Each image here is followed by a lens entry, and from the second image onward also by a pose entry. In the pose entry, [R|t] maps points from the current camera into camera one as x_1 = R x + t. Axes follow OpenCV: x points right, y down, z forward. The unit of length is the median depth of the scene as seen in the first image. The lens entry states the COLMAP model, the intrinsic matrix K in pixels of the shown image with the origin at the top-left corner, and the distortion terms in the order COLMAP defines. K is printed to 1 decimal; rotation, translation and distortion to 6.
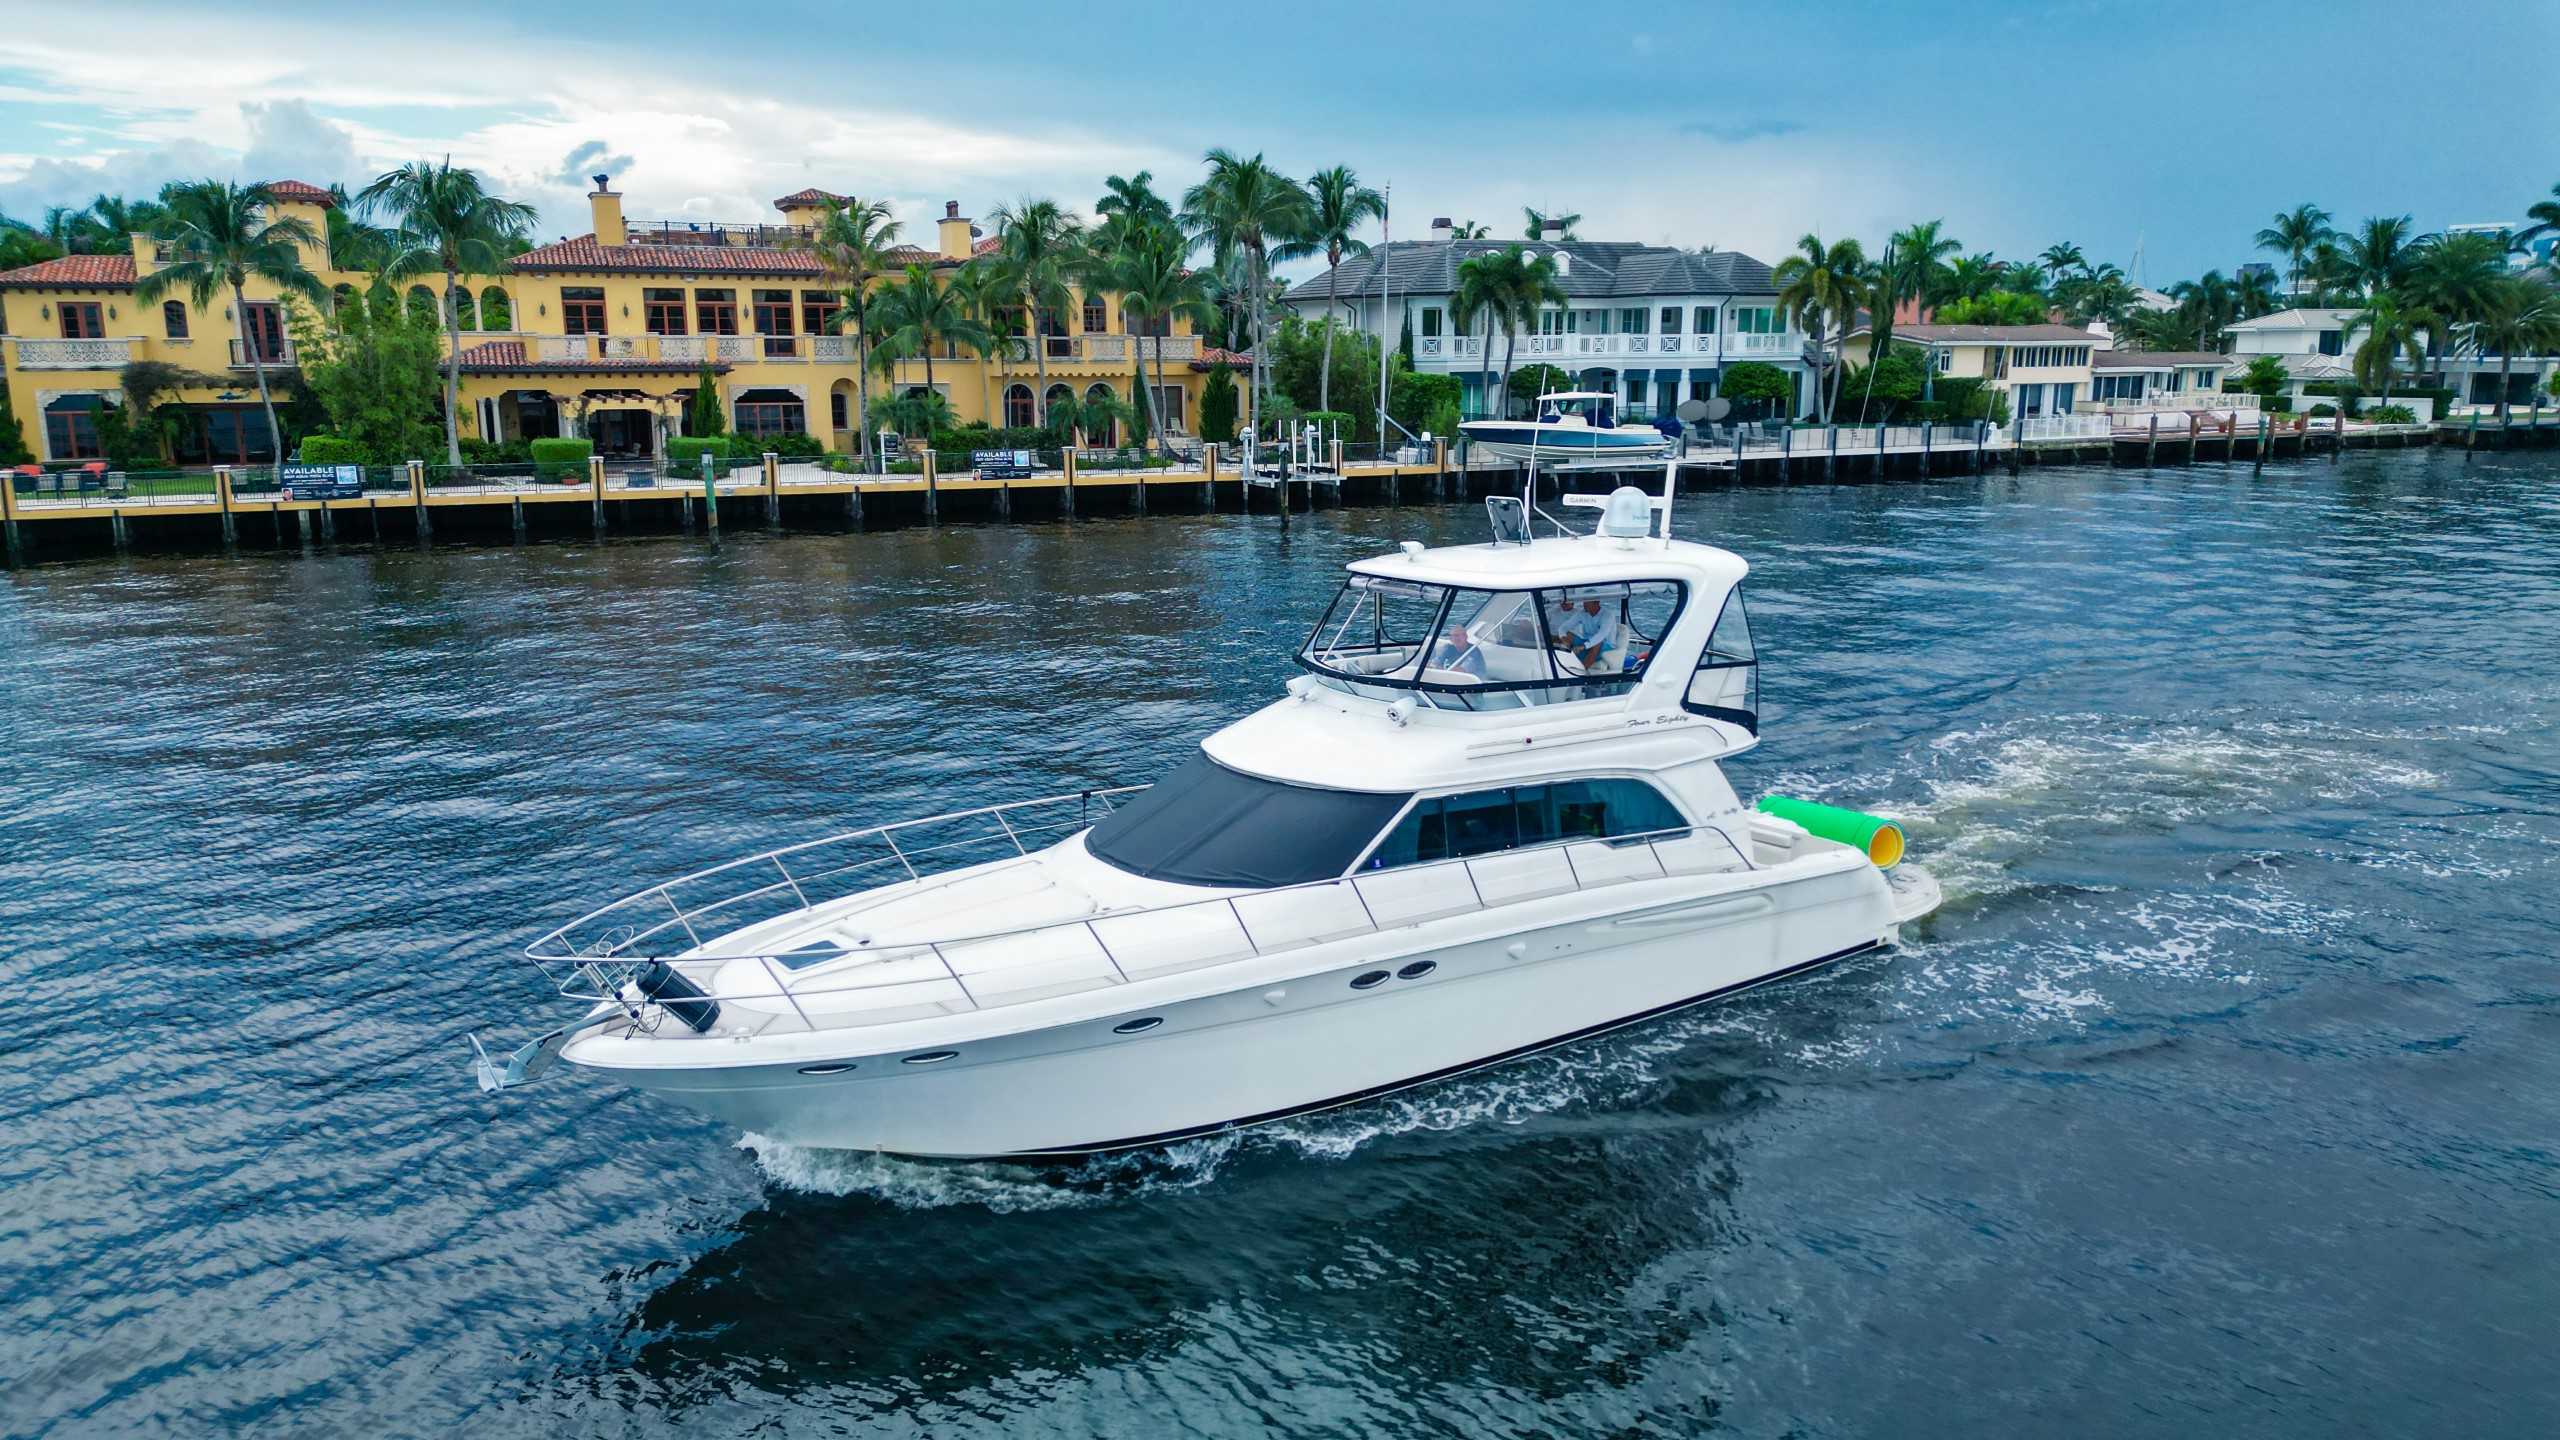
lens RADIAL K [[1799.6, 0, 1280.0], [0, 1799.6, 720.0], [0, 0, 1]] dist [-0.001868, -0.004340]
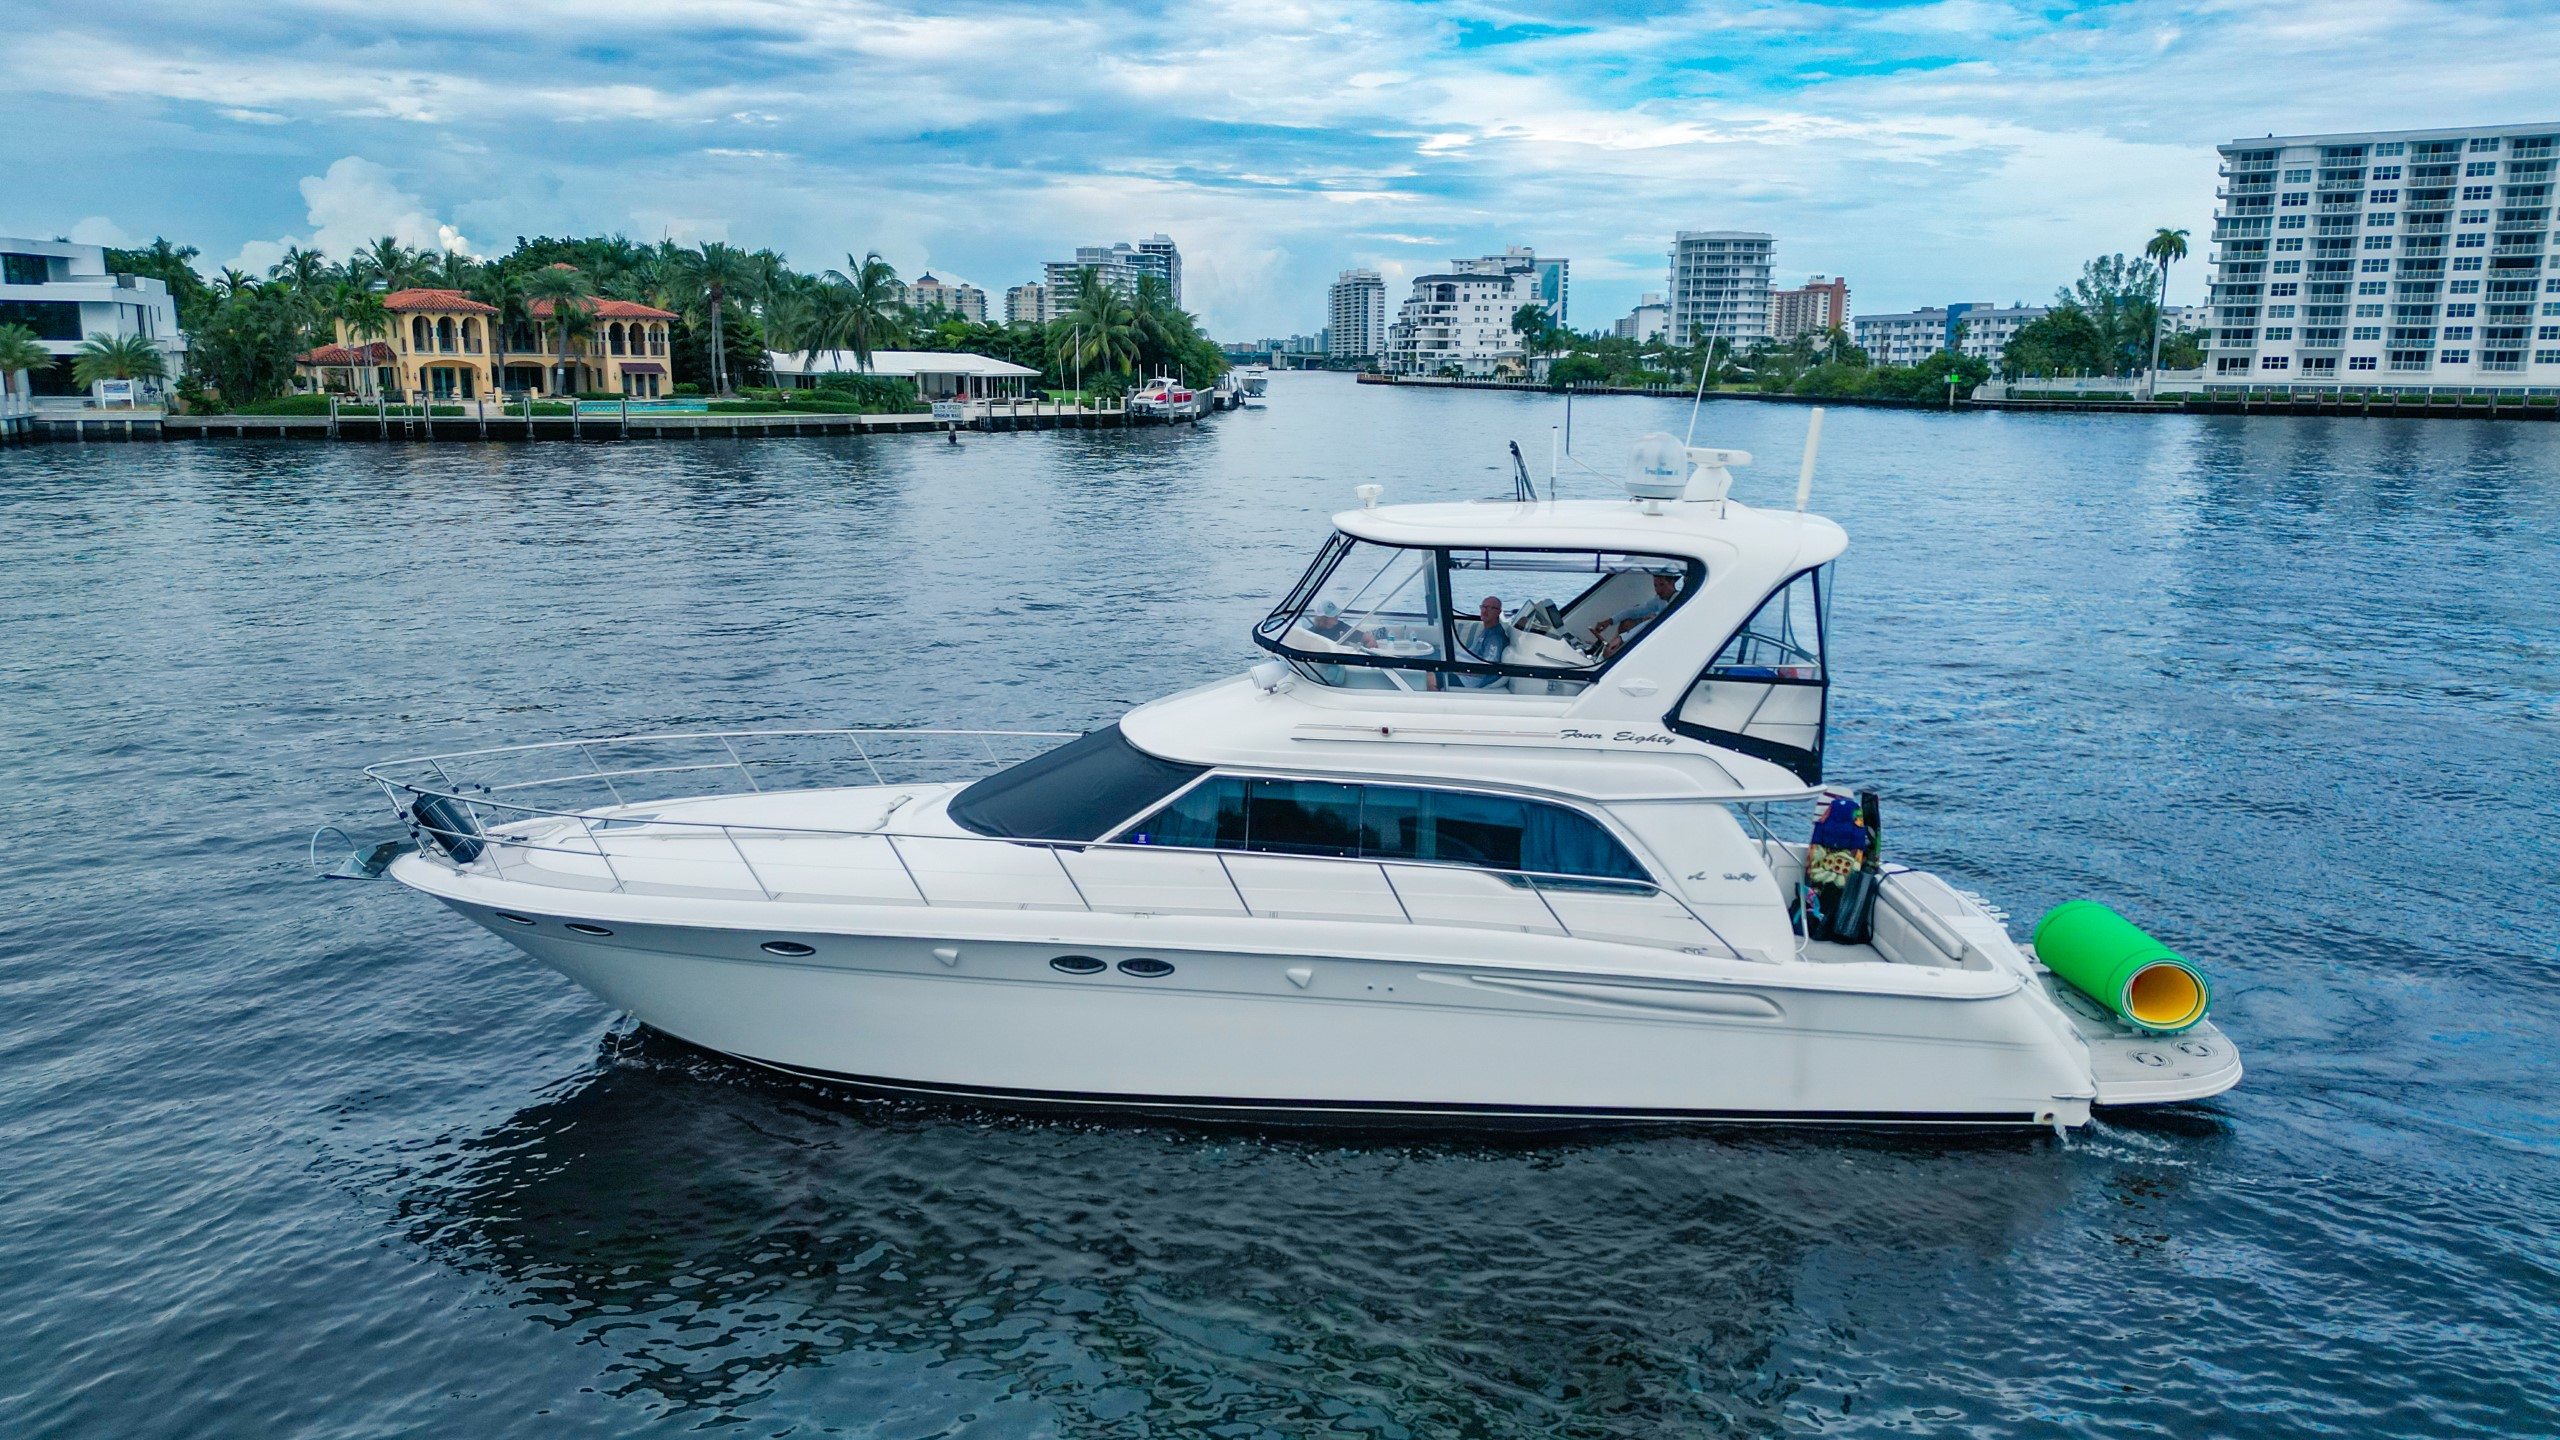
lens RADIAL K [[1799.6, 0, 1280.0], [0, 1799.6, 720.0], [0, 0, 1]] dist [-0.001868, -0.004340]
pose [[0.816954, 0.127138, -0.562514, 0.531007], [-0.134689, 0.990485, 0.028254, -0.009081], [0.560754, 0.052682, 0.826305, 0.294202]]
